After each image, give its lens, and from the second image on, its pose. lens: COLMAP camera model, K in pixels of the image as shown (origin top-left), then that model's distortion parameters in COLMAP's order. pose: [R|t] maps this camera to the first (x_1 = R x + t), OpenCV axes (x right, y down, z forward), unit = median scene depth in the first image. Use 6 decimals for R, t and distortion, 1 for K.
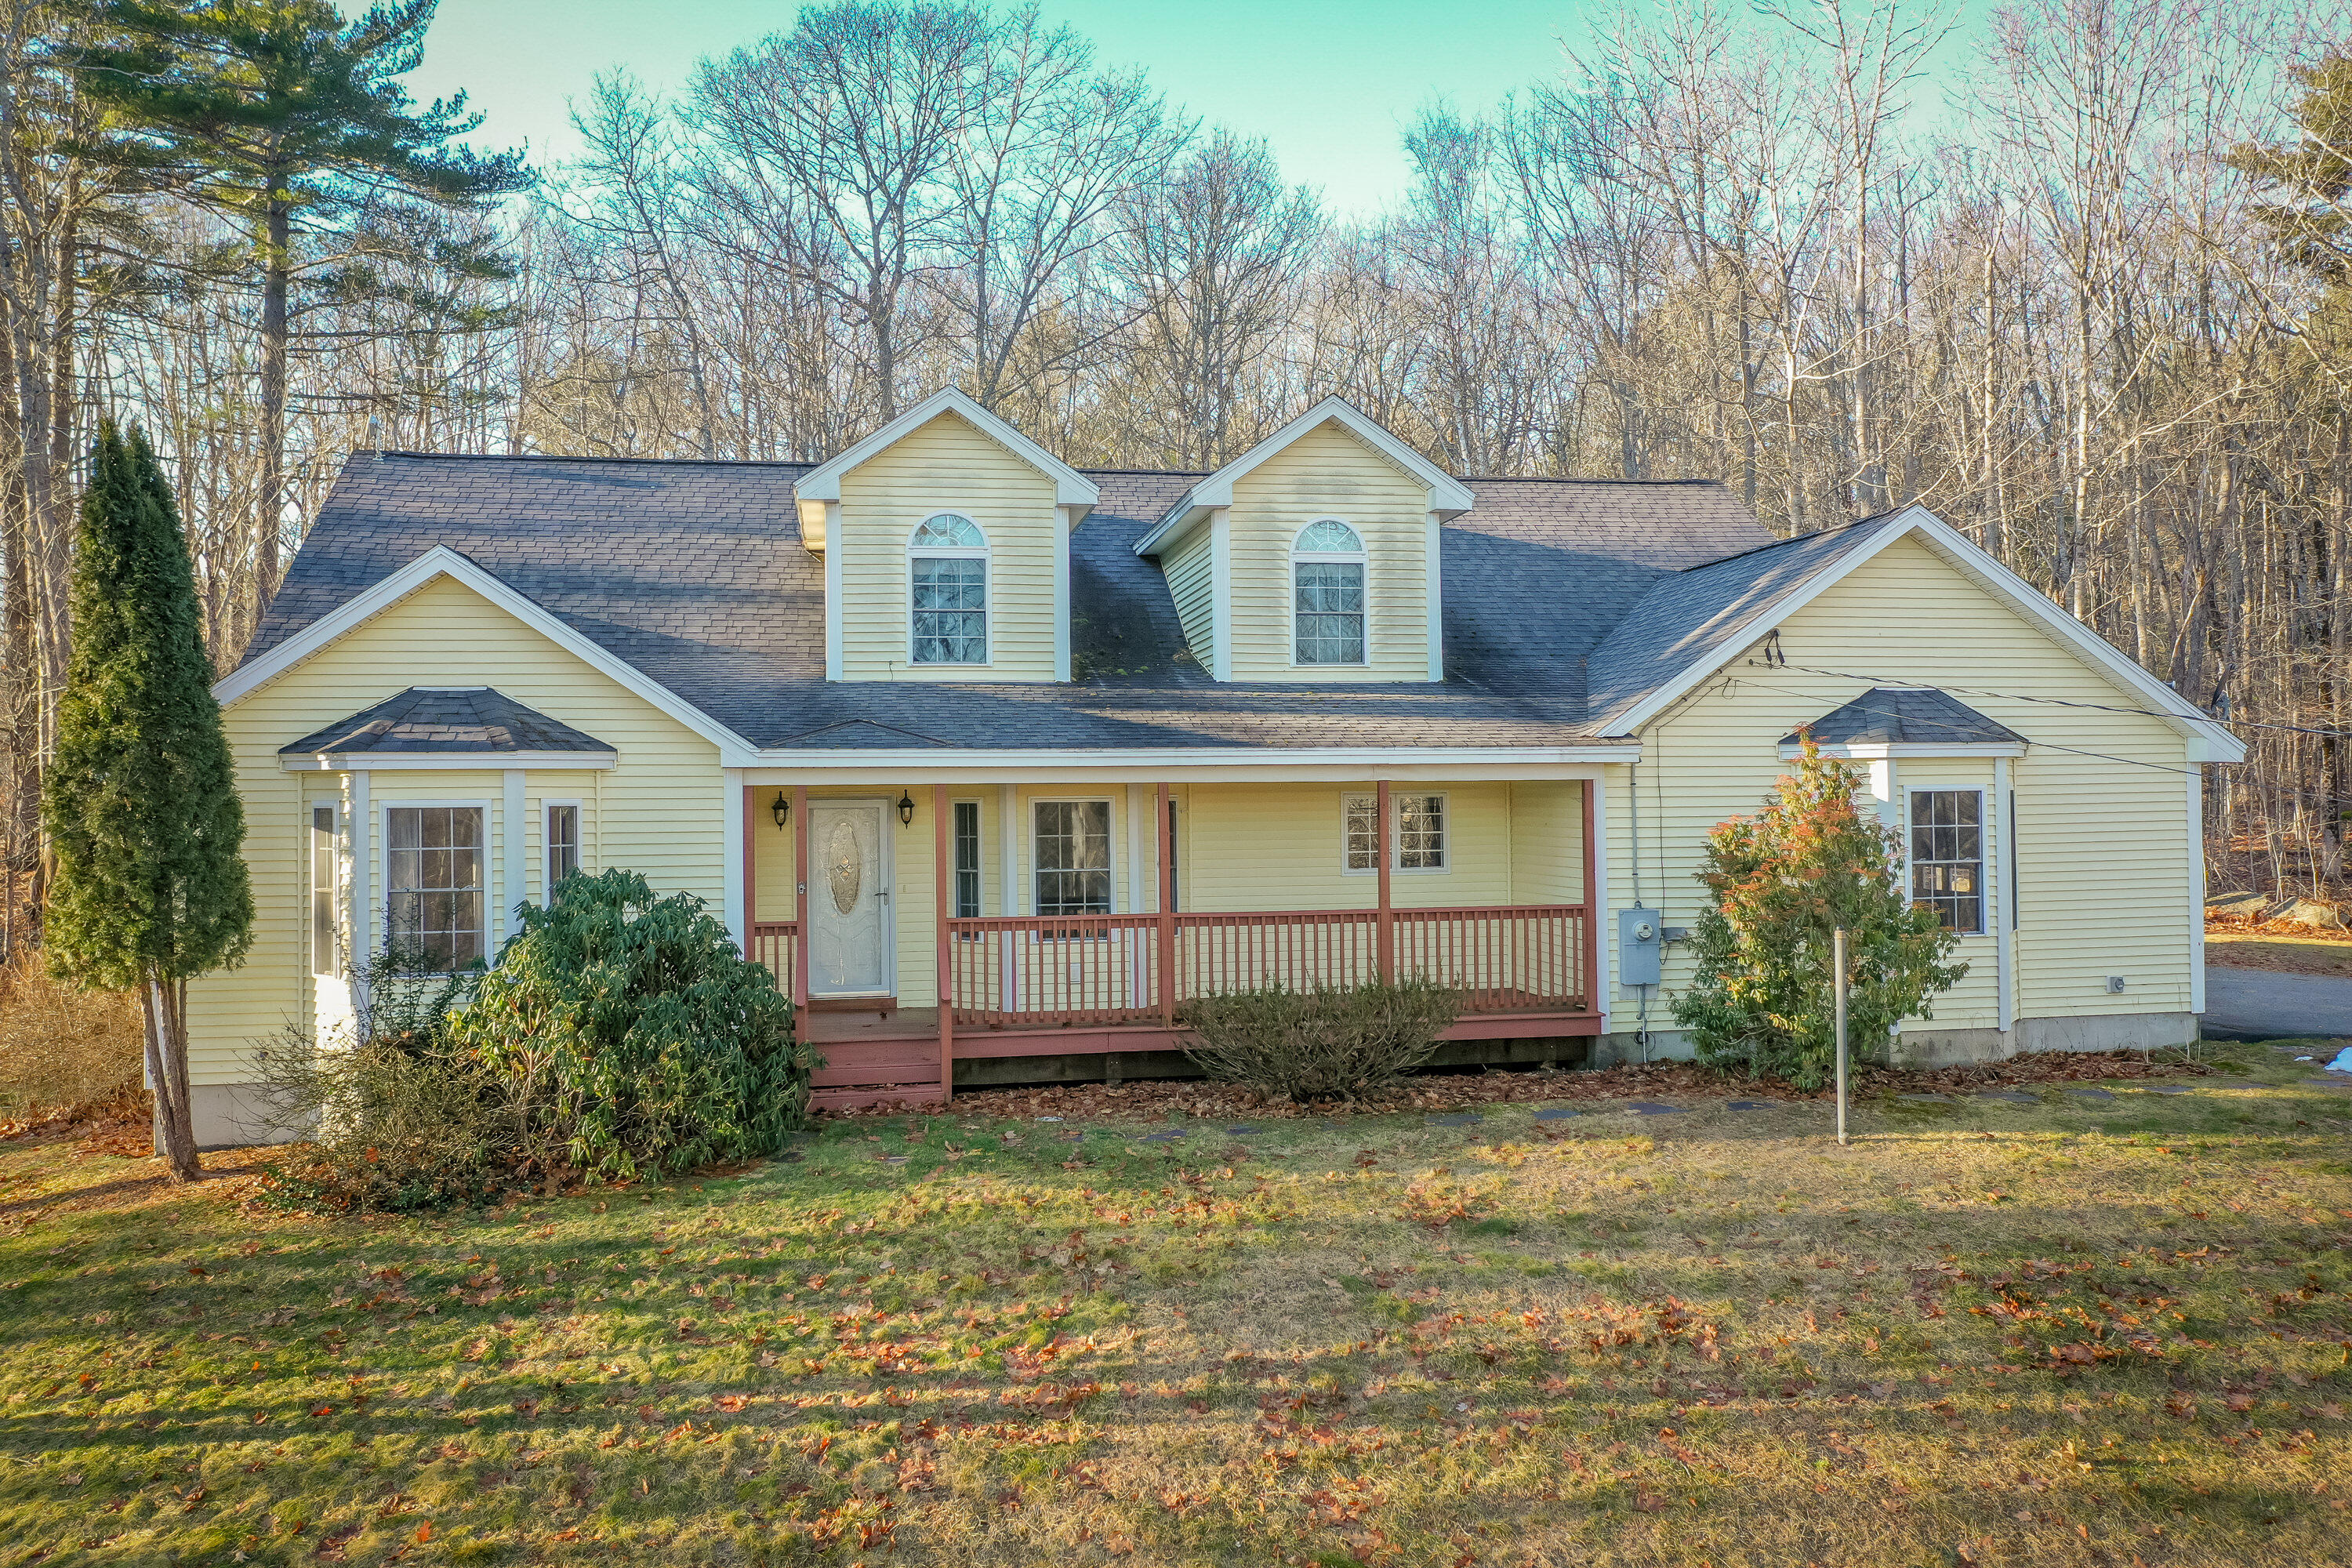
lens RADIAL K [[1842.5, 0, 1182.8], [0, 1842.5, 783.9], [0, 0, 1]] dist [-0.000336, -0.000769]
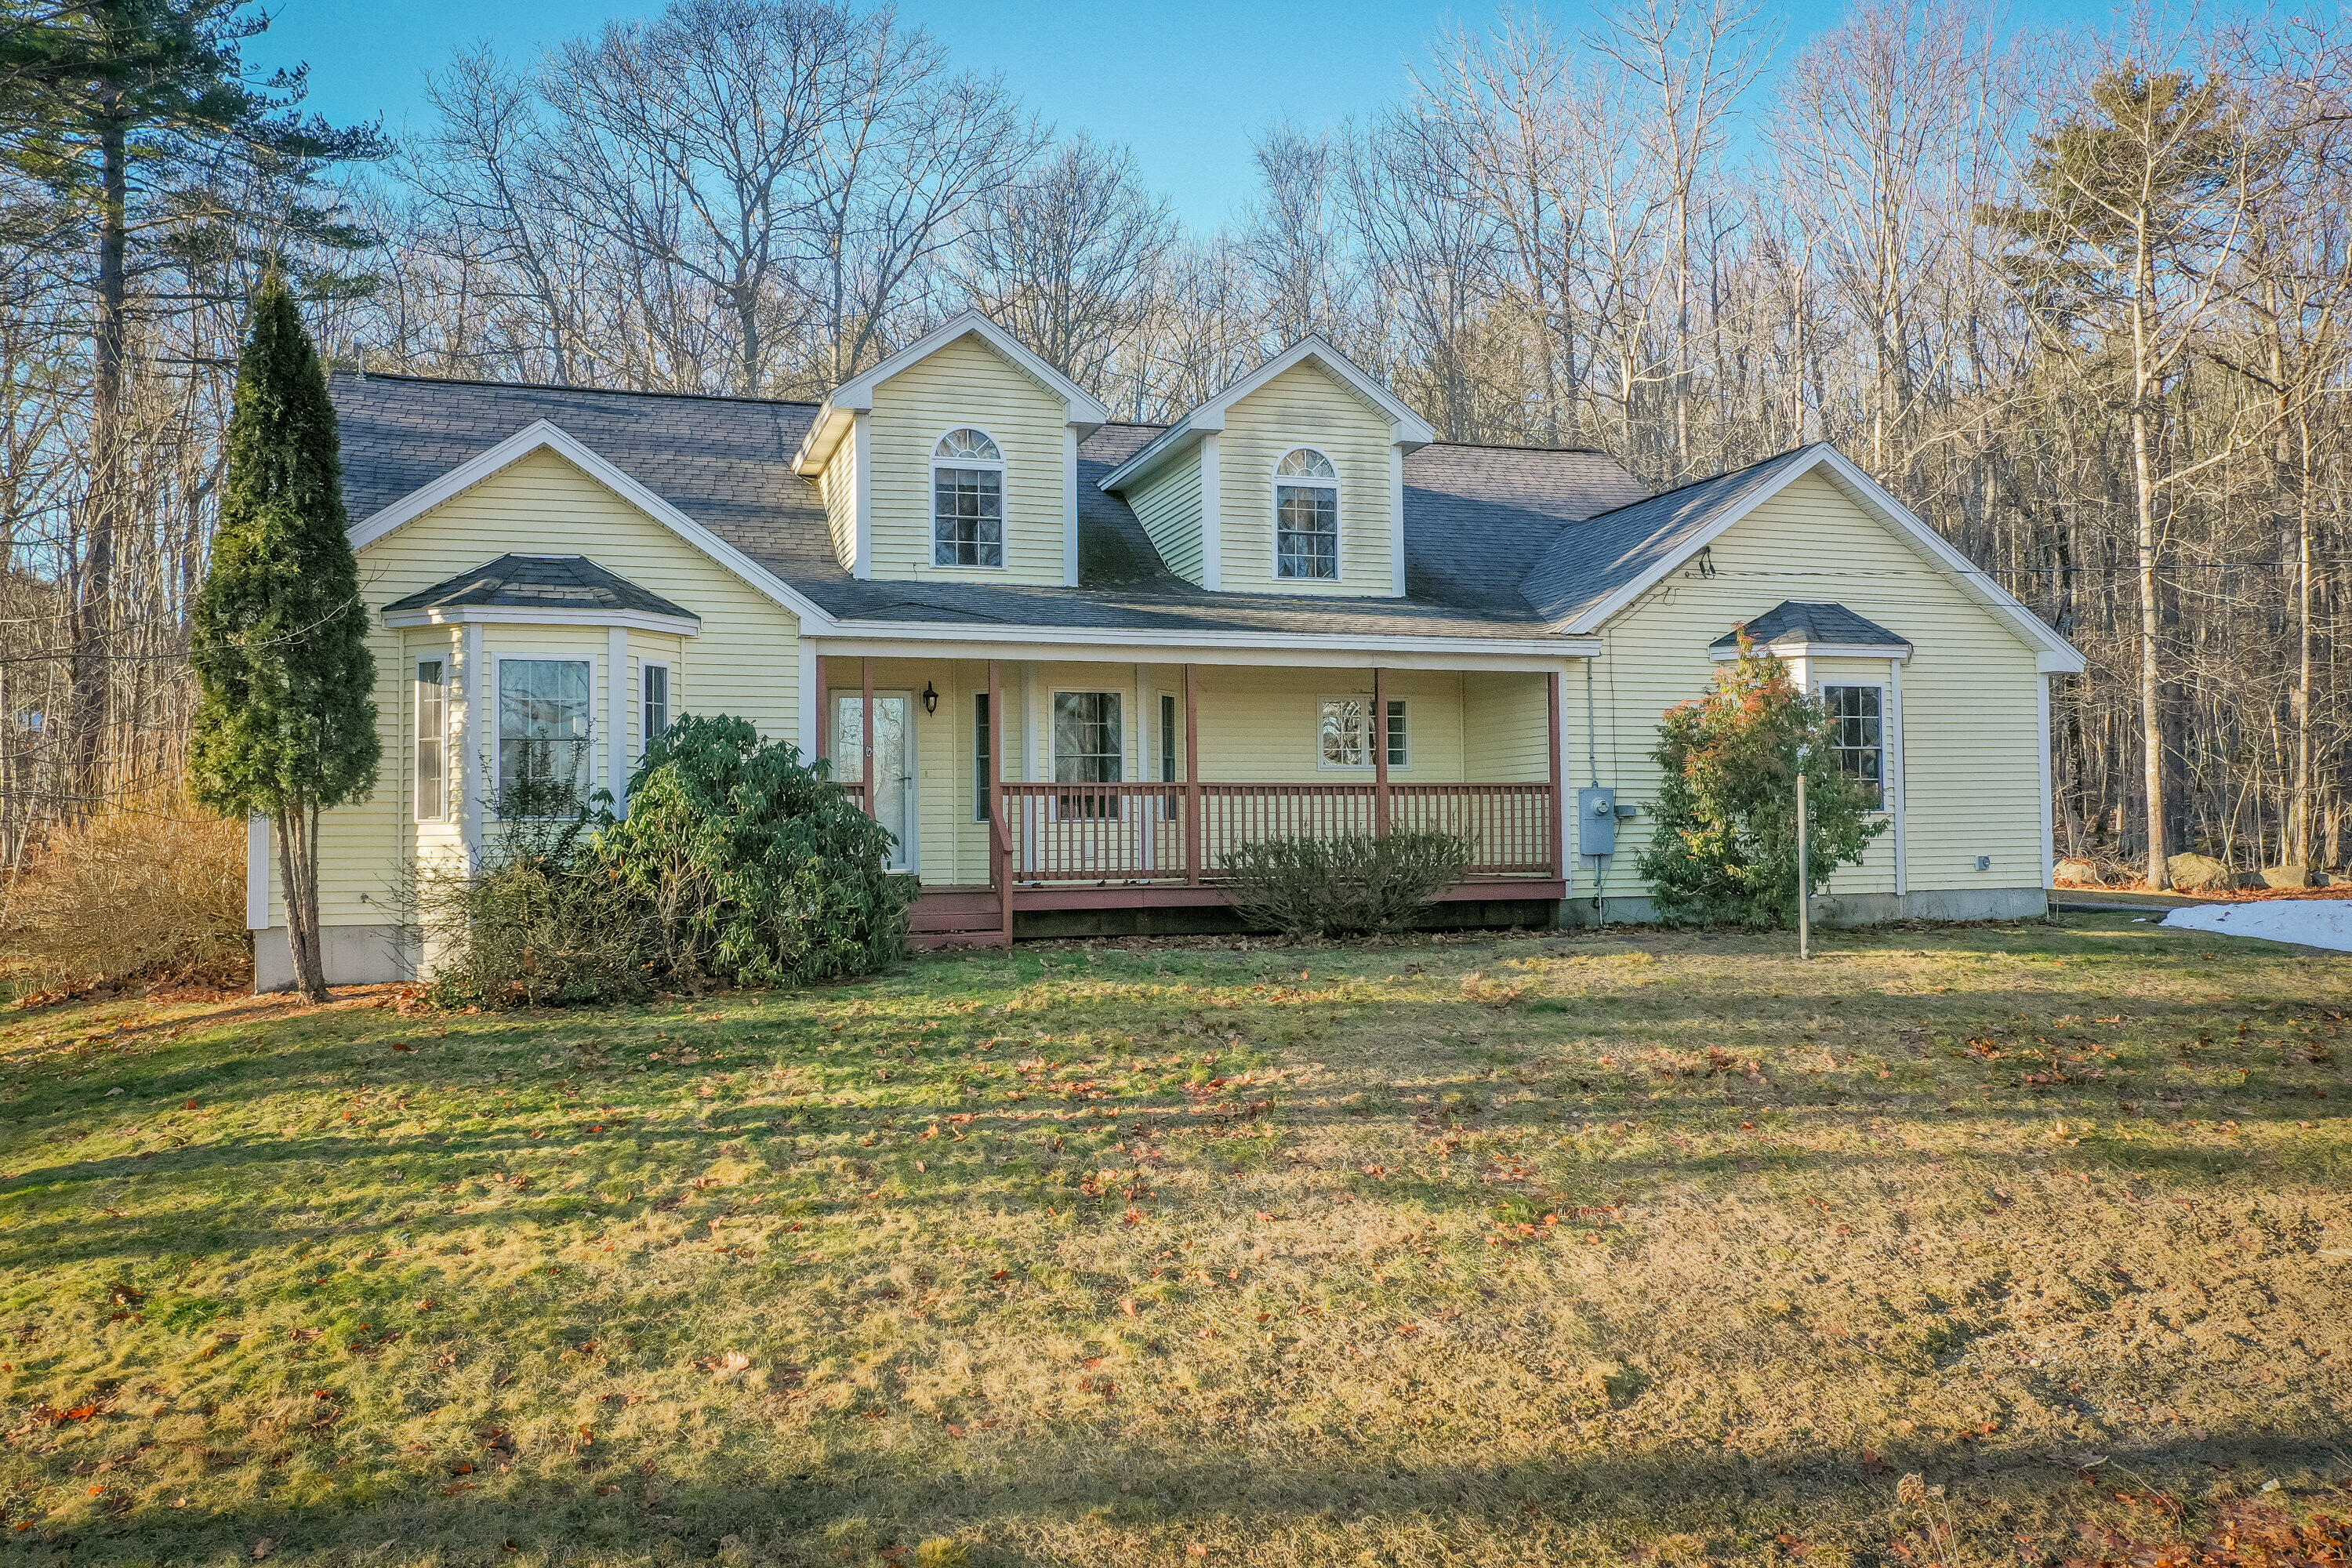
lens RADIAL K [[1842.5, 0, 1180.1], [0, 1842.5, 785.3], [0, 0, 1]] dist [-0.000336, -0.000769]
pose [[0.991419, 0.005149, 0.130621, -0.153752], [-0.002325, 0.999760, -0.021767, 0.091736], [-0.130702, 0.021276, 0.991193, -0.088042]]
